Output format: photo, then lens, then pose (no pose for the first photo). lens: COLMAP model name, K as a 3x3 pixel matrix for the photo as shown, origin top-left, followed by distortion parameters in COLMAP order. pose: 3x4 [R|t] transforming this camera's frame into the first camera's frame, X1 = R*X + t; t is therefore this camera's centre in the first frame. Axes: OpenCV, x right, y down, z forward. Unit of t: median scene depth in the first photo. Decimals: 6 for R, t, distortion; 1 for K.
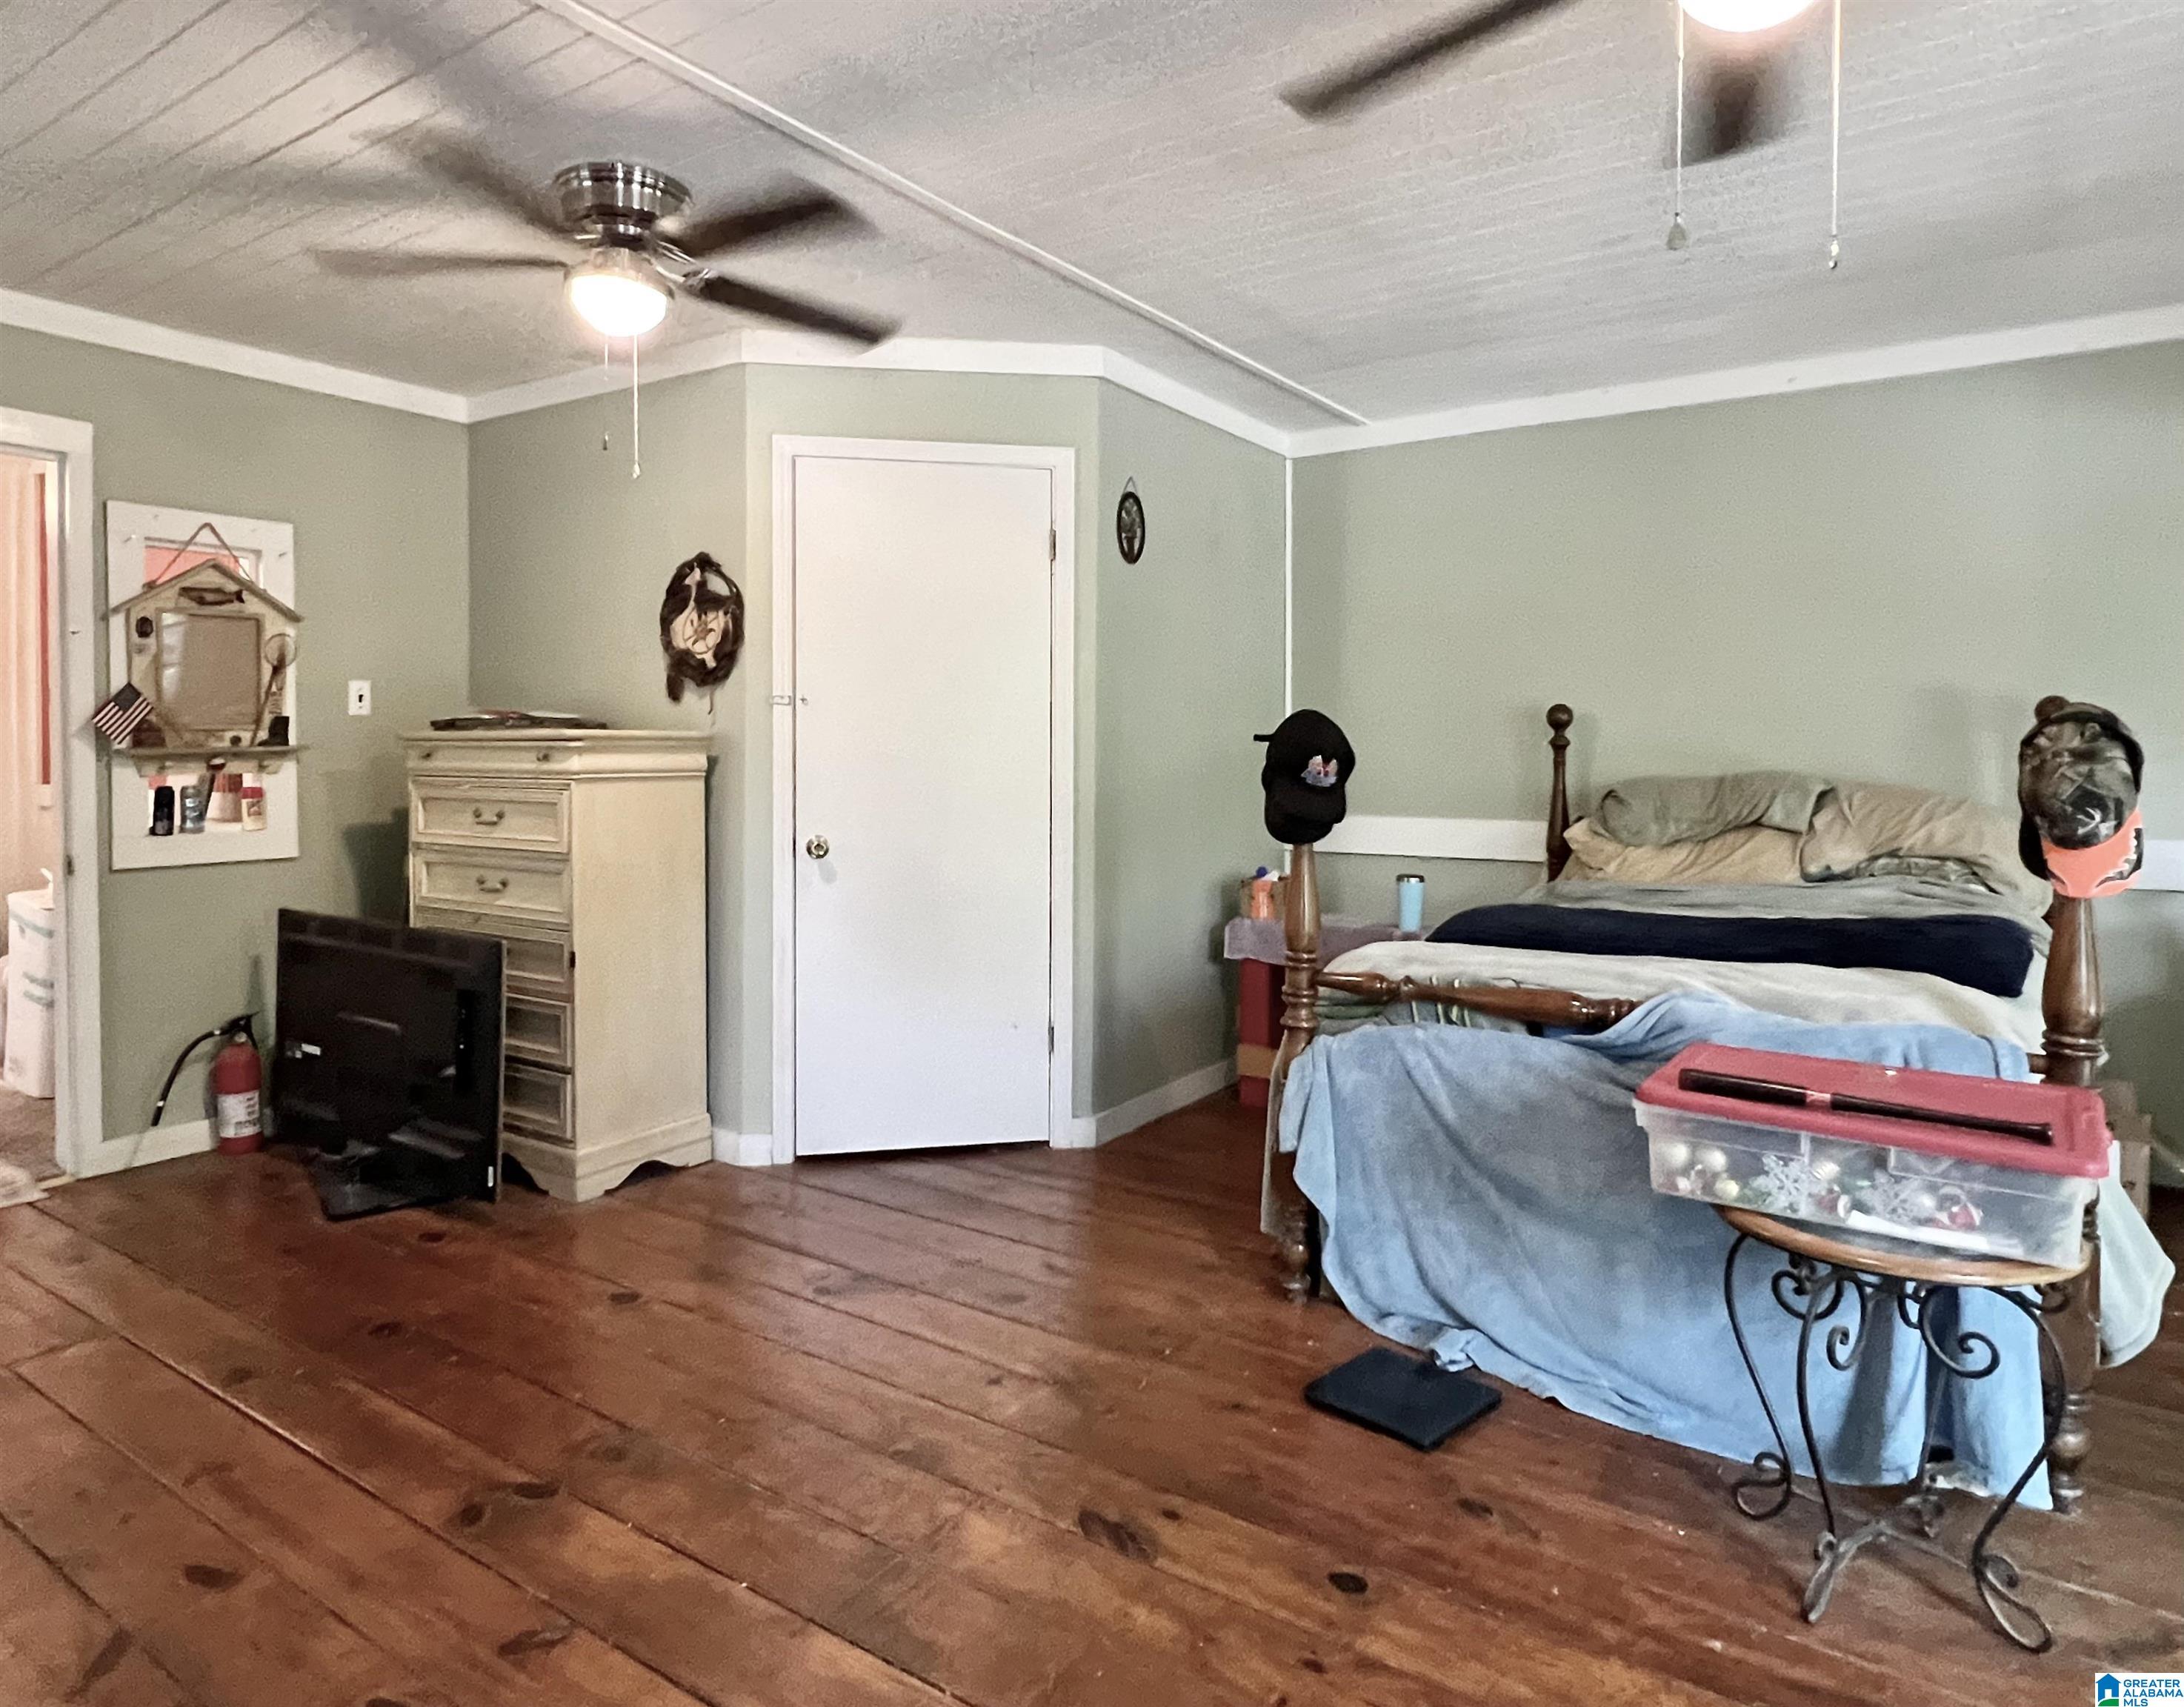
lens RADIAL K [[1331.4, 0, 1056.7], [0, 1331.4, 775.6], [0, 0, 1]] dist [-0.009555, -0.001265]
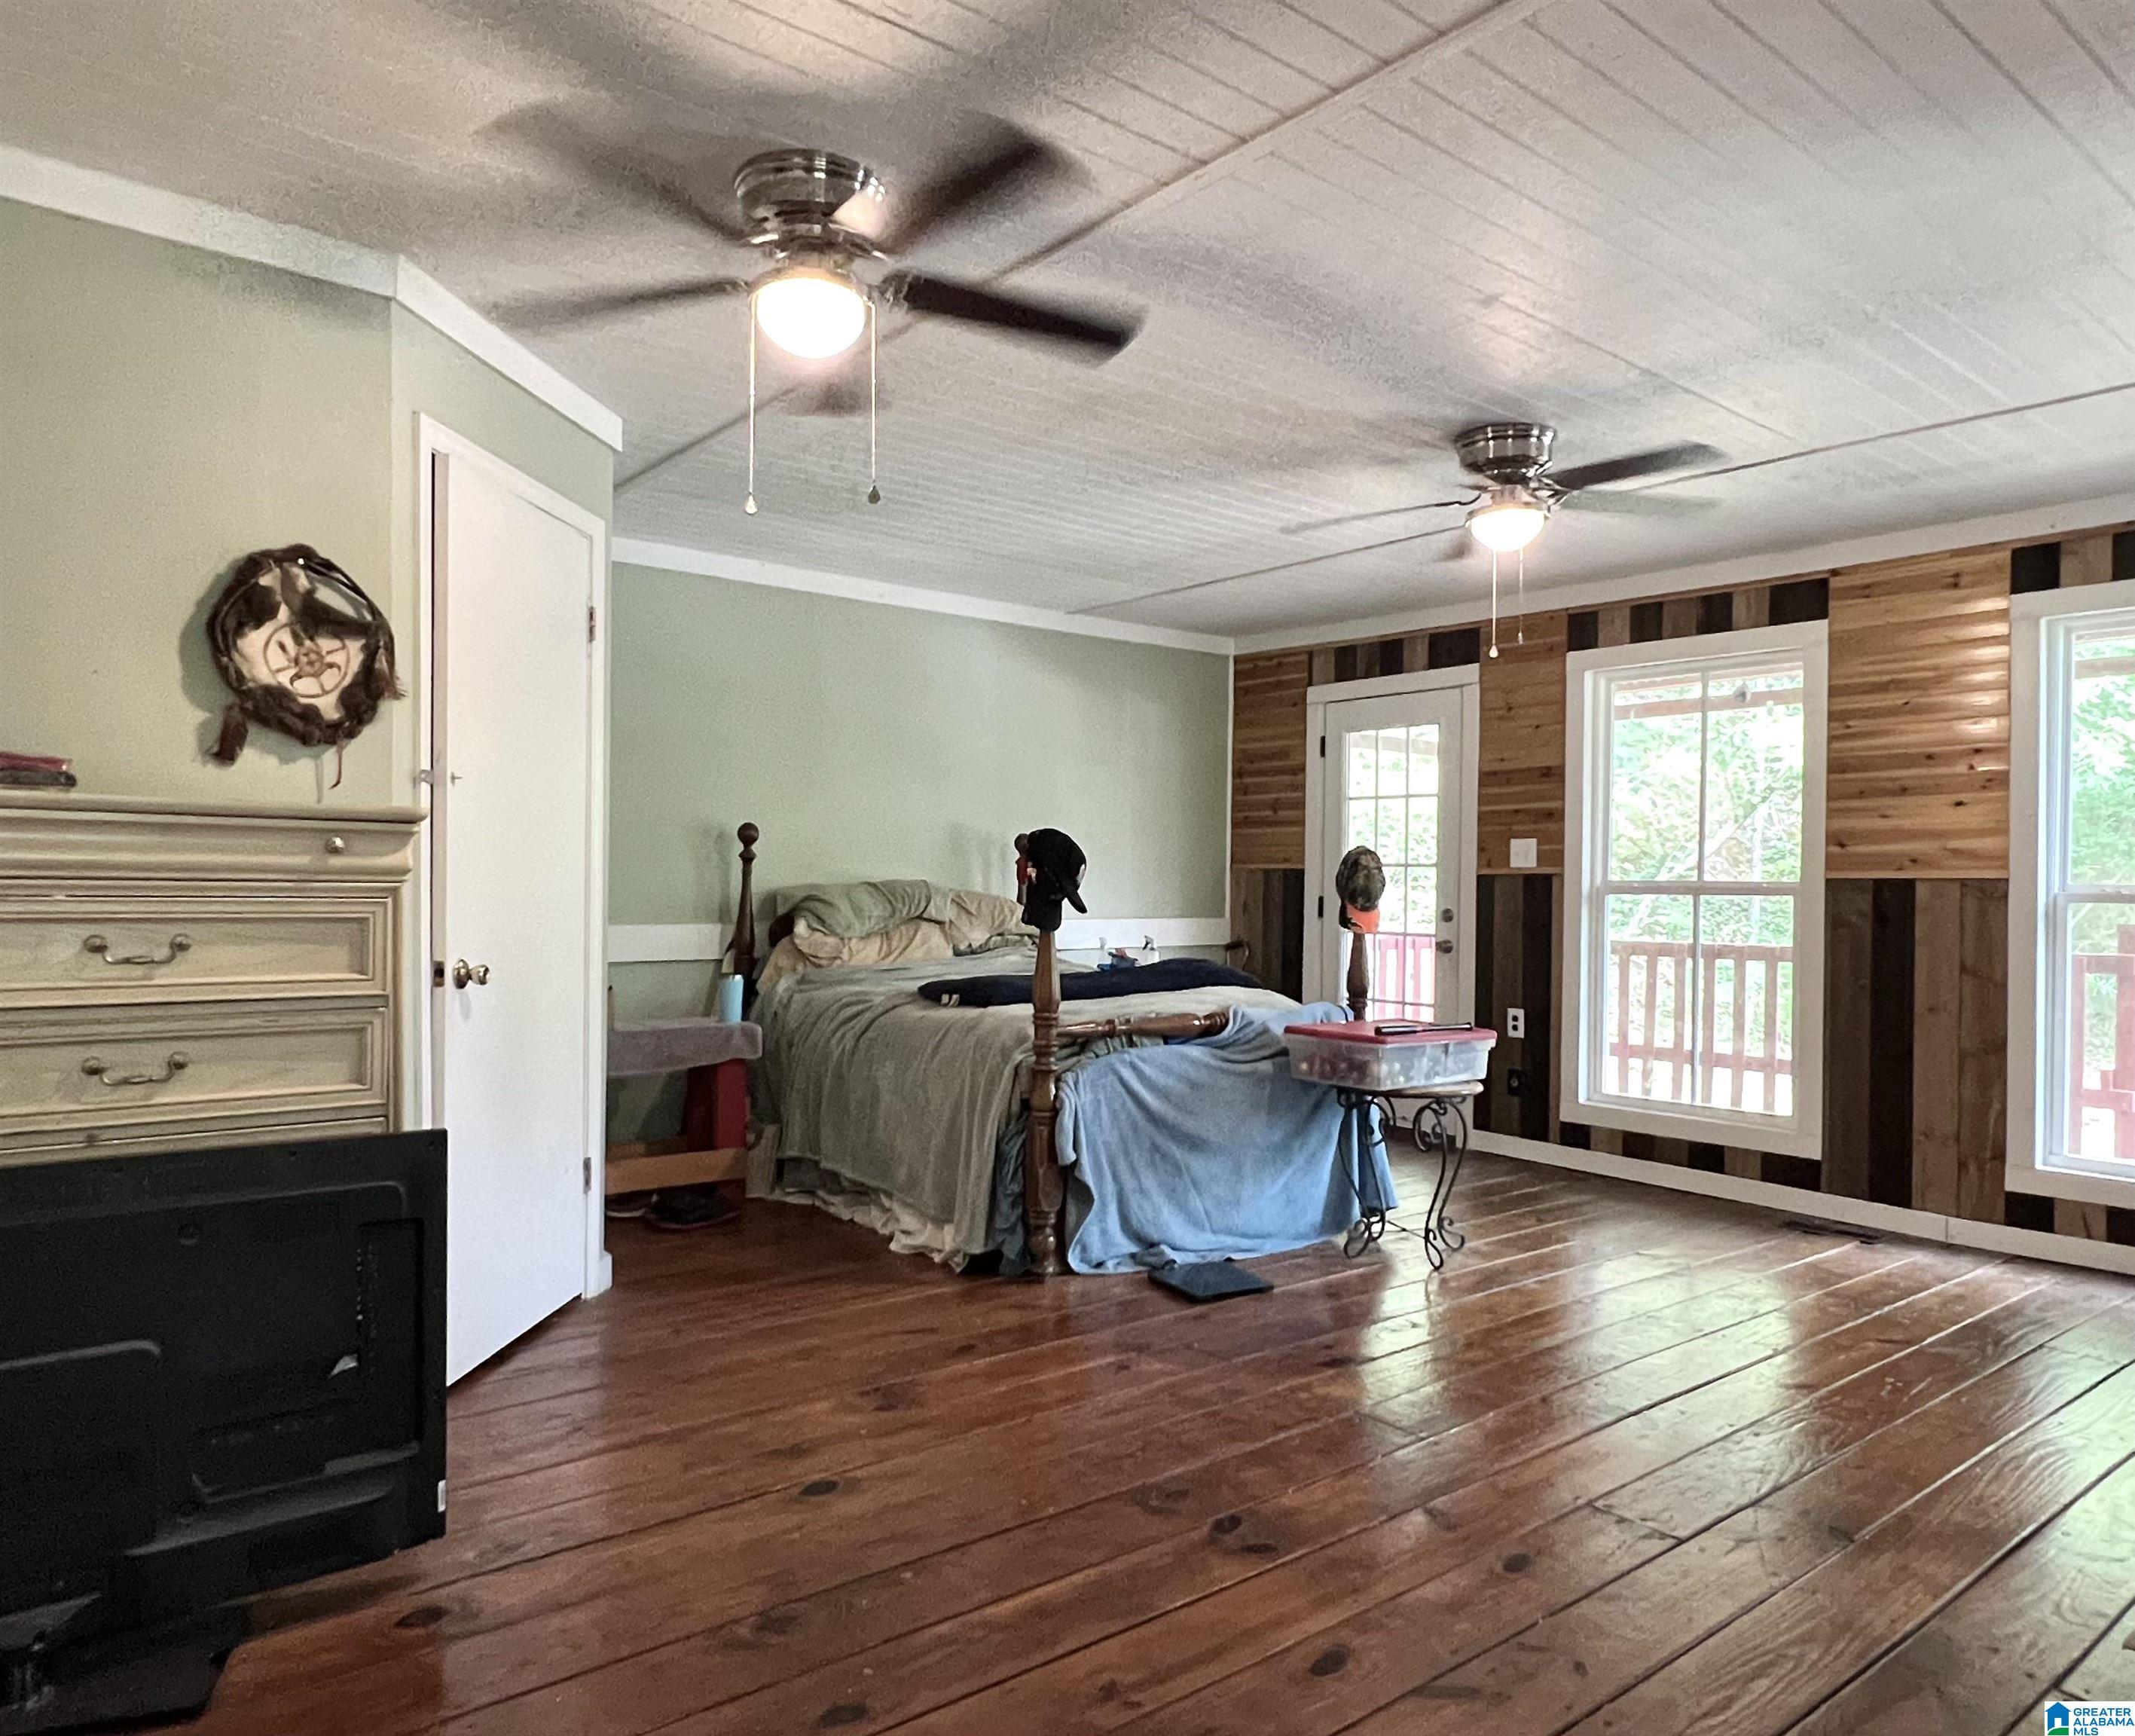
lens RADIAL K [[1436.8, 0, 1069.0], [0, 1436.8, 876.4], [0, 0, 1]] dist [0.003511, -0.004305]
pose [[0.274621, 0.006797, 0.961529, -0.893616], [0.007395, 0.999931, -0.009180, 0.008780], [-0.961524, 0.009631, 0.274551, 0.451471]]
